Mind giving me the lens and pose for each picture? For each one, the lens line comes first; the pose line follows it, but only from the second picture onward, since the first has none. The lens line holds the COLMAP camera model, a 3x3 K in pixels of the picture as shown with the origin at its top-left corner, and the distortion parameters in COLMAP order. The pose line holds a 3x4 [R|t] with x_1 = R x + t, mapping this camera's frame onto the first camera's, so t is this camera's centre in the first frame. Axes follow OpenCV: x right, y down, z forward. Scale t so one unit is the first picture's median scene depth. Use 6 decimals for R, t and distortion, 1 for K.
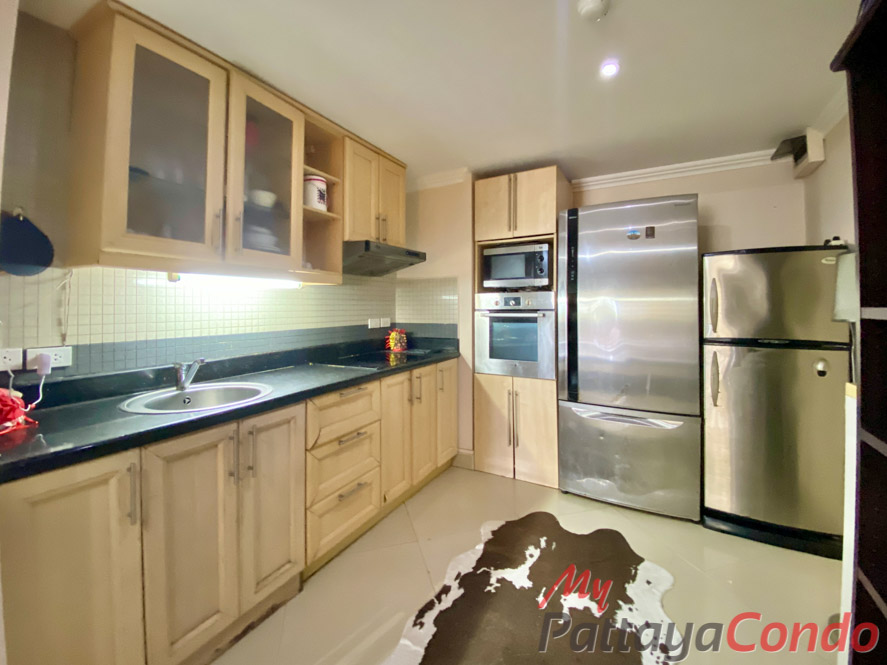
lens RADIAL K [[379.3, 0, 440.5], [0, 379.3, 308.9], [0, 0, 1]] dist [0.036421, -0.036581]
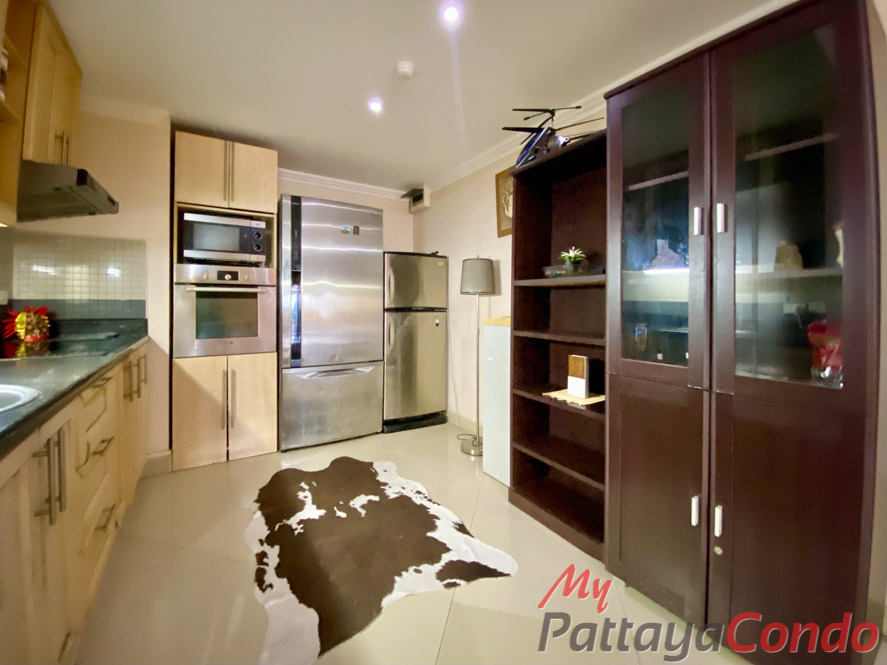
lens RADIAL K [[379.3, 0, 440.5], [0, 379.3, 308.9], [0, 0, 1]] dist [0.036421, -0.036581]
pose [[0.474652, -0.005983, 0.880153, -0.429965], [-0.007145, 0.999918, 0.010650, 0.053238], [-0.880144, -0.011344, 0.474571, 0.085744]]
